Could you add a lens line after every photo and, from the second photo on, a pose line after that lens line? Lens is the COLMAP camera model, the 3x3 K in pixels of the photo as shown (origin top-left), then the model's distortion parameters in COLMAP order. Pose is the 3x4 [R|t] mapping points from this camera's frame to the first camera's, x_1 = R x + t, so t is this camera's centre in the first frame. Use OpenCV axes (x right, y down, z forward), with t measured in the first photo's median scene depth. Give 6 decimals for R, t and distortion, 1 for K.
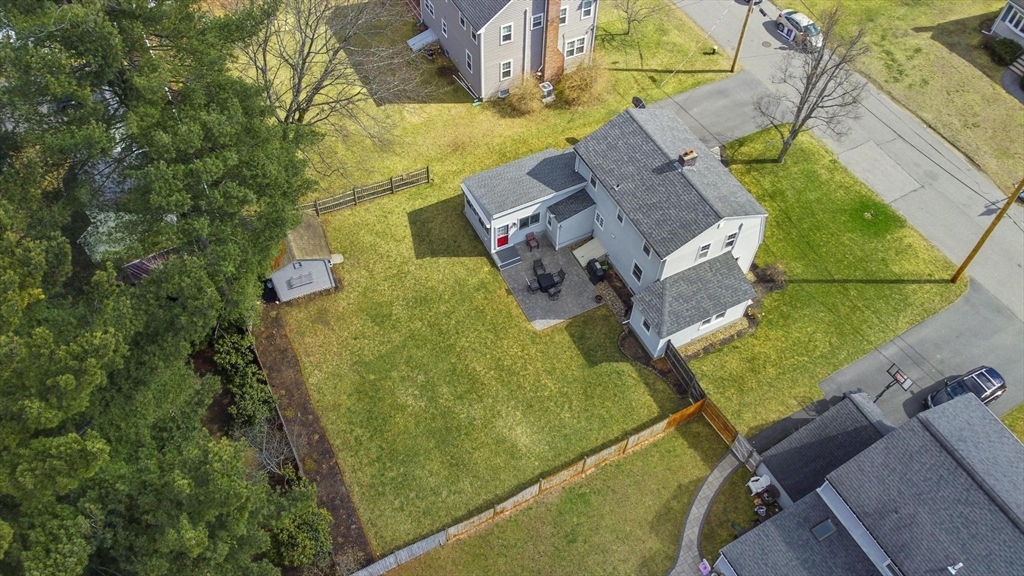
lens RADIAL K [[787.7, 0, 510.9], [0, 787.7, 288.1], [0, 0, 1]] dist [0.000174, -0.003206]
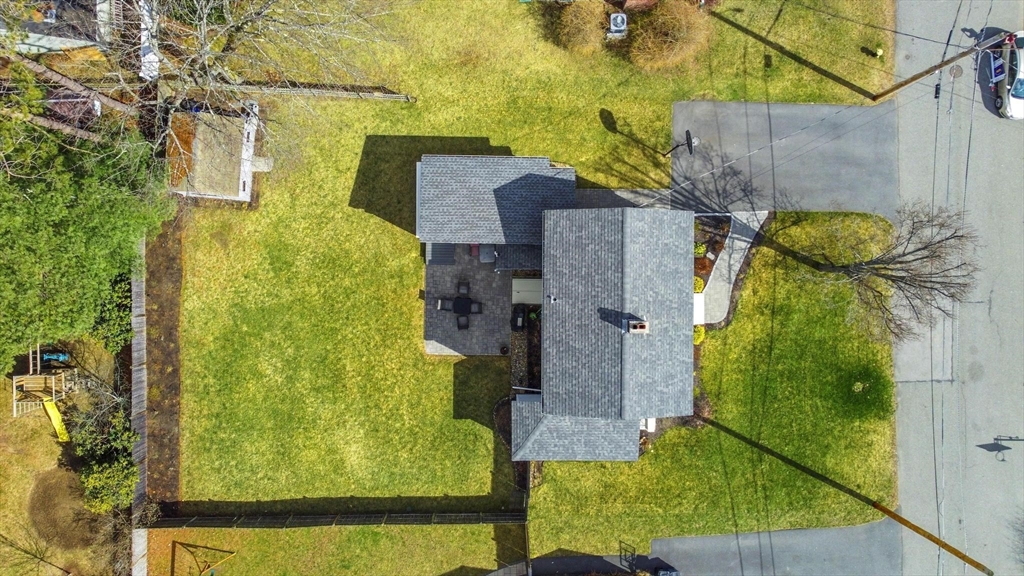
lens RADIAL K [[787.7, 0, 510.9], [0, 787.7, 288.1], [0, 0, 1]] dist [0.000174, -0.003206]
pose [[0.887509, 0.460736, 0.007074, 0.078754], [-0.374784, 0.712840, 0.592787, -0.578417], [0.268076, -0.528755, 0.805328, 0.312029]]
